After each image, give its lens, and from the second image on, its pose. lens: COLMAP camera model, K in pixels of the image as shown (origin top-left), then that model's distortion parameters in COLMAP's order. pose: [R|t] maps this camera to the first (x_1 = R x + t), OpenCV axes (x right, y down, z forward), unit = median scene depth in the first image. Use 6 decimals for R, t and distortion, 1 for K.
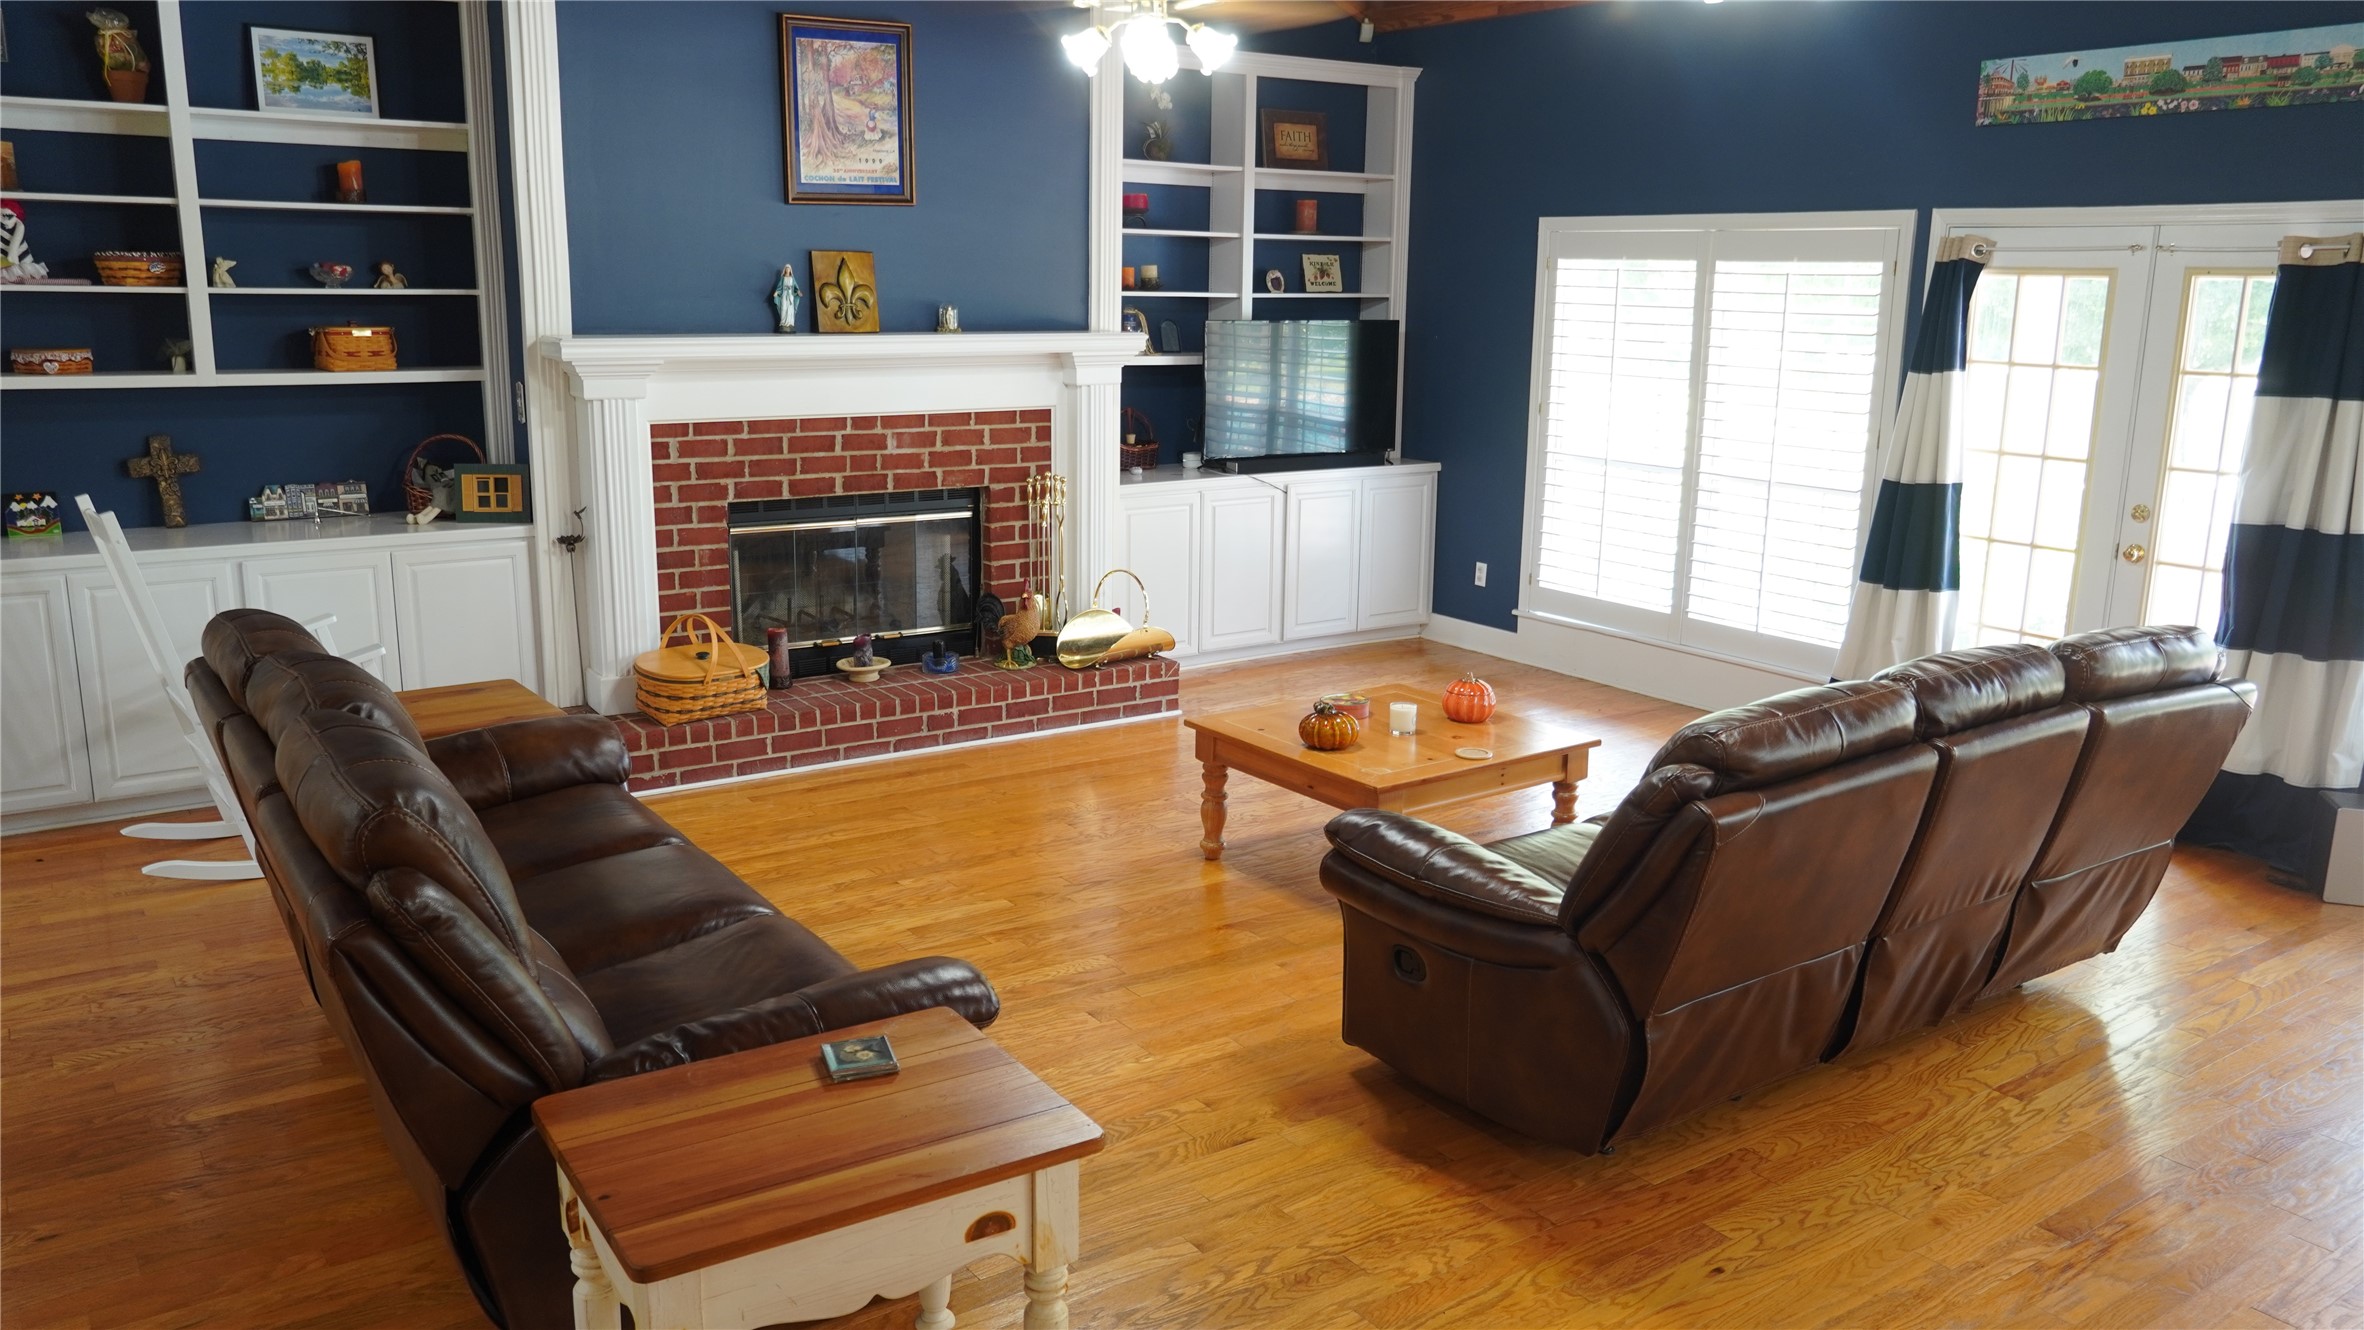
lens RADIAL K [[1758.4, 0, 1179.9], [0, 1758.4, 669.6], [0, 0, 1]] dist [-0.041427, 0.031244]
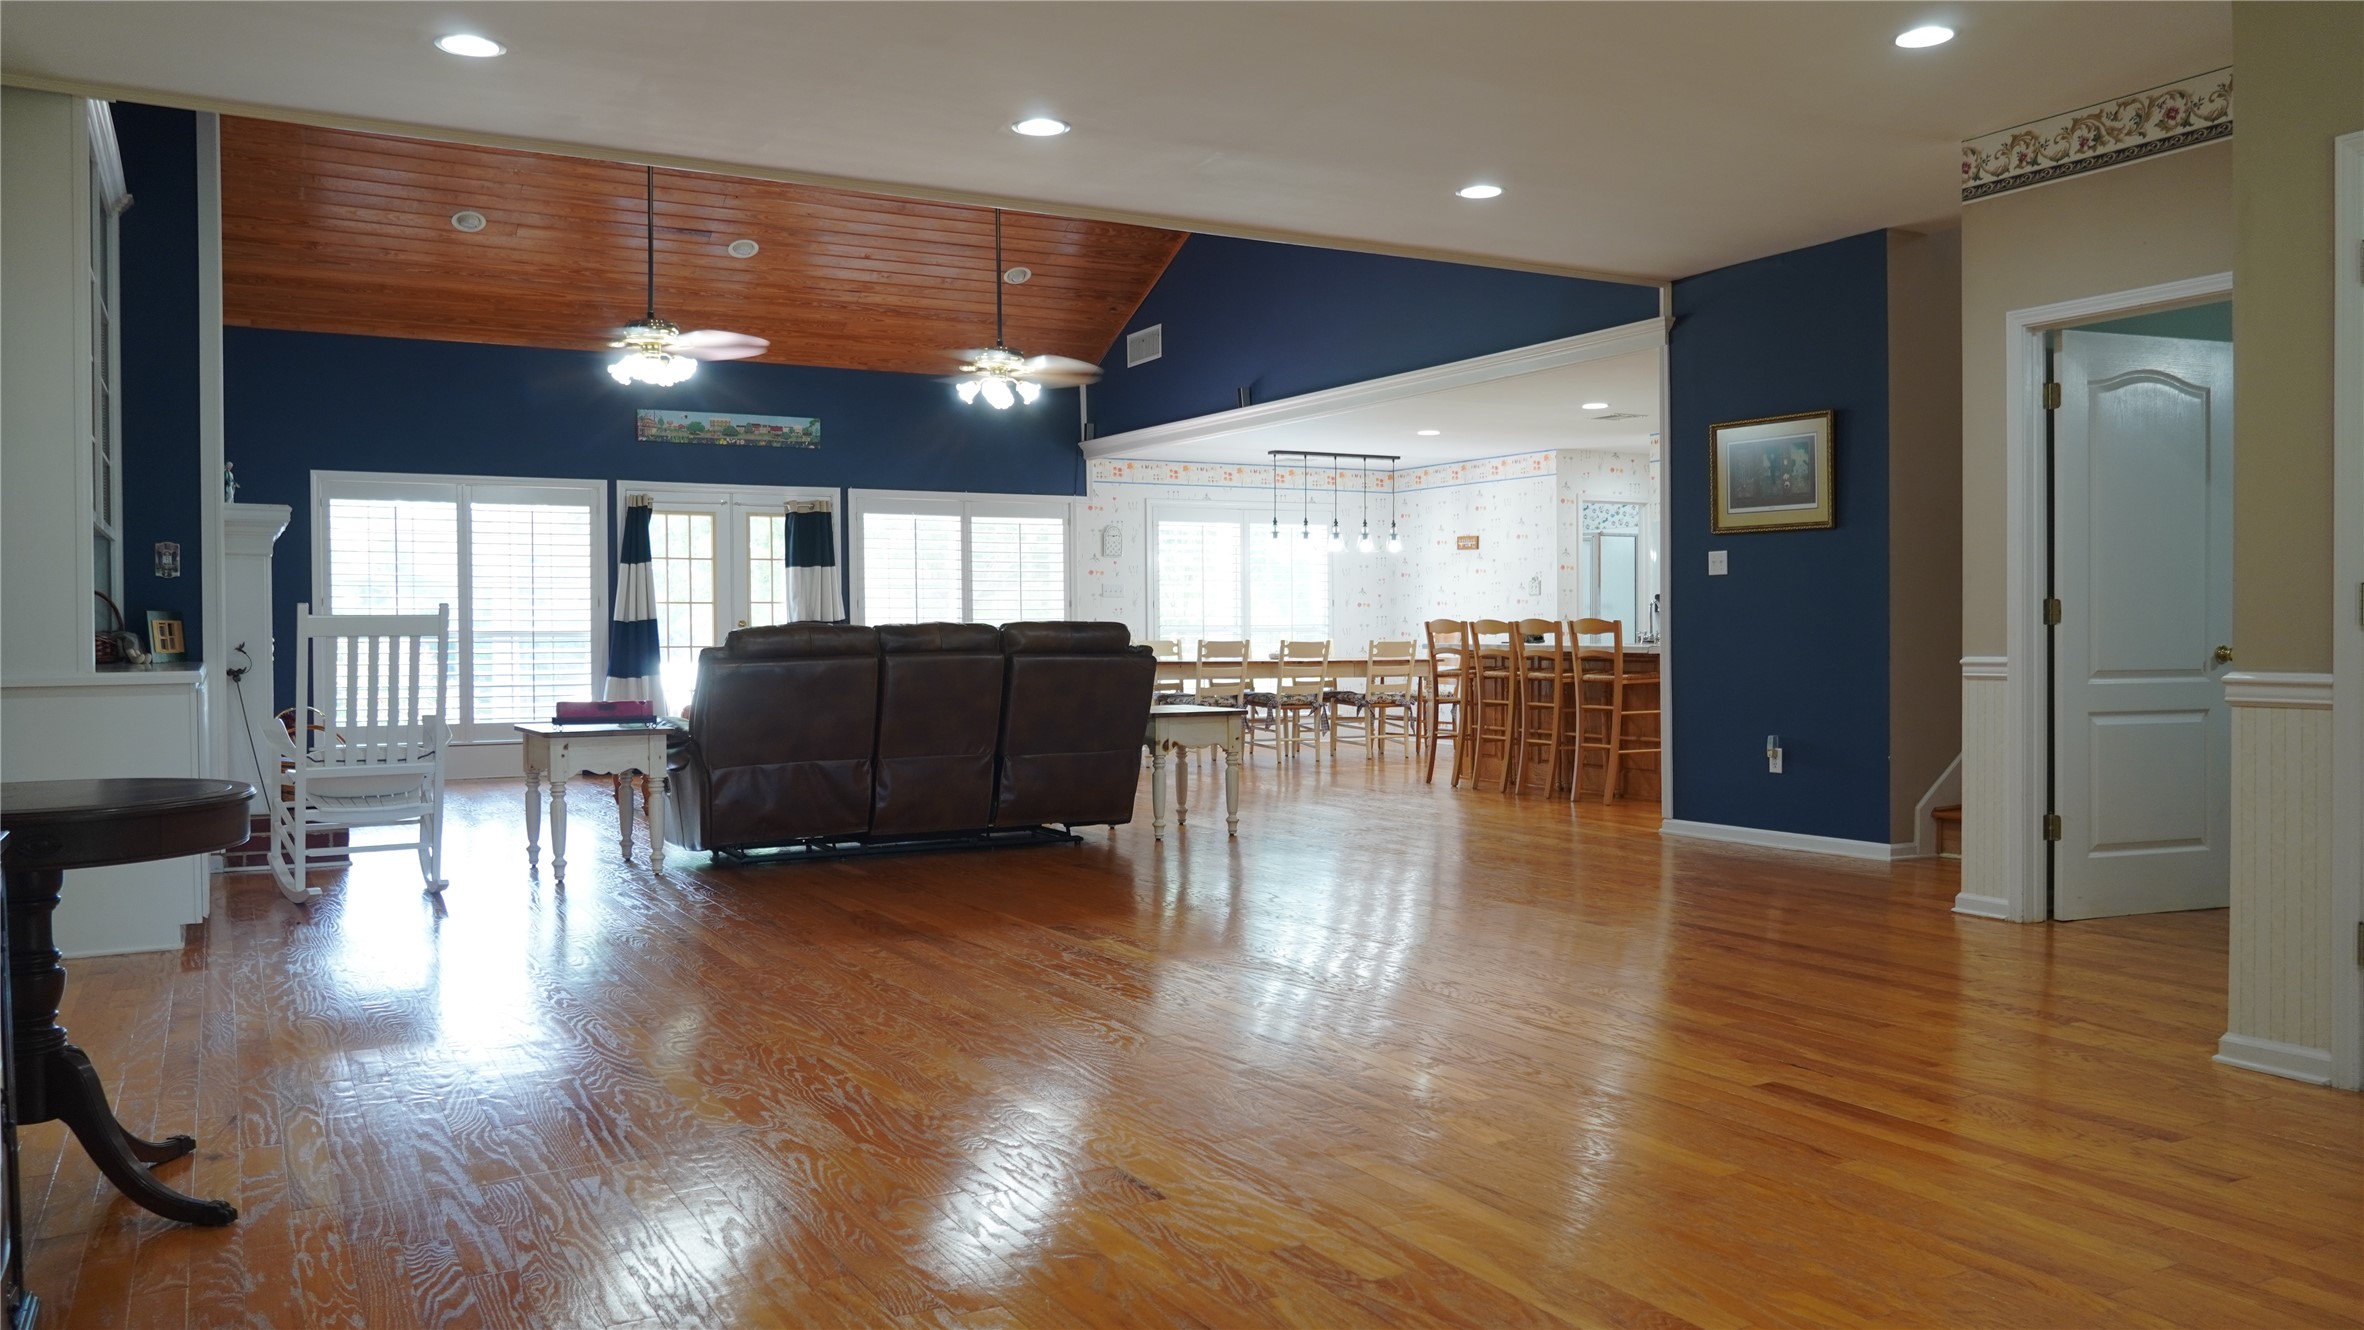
lens RADIAL K [[1758.4, 0, 1180.2], [0, 1758.4, 659.1], [0, 0, 1]] dist [-0.041427, 0.031244]
pose [[0.097487, -0.032010, 0.994722, -1.481145], [0.222727, 0.974834, 0.009542, 0.050077], [-0.969994, 0.220621, 0.102163, 0.249176]]
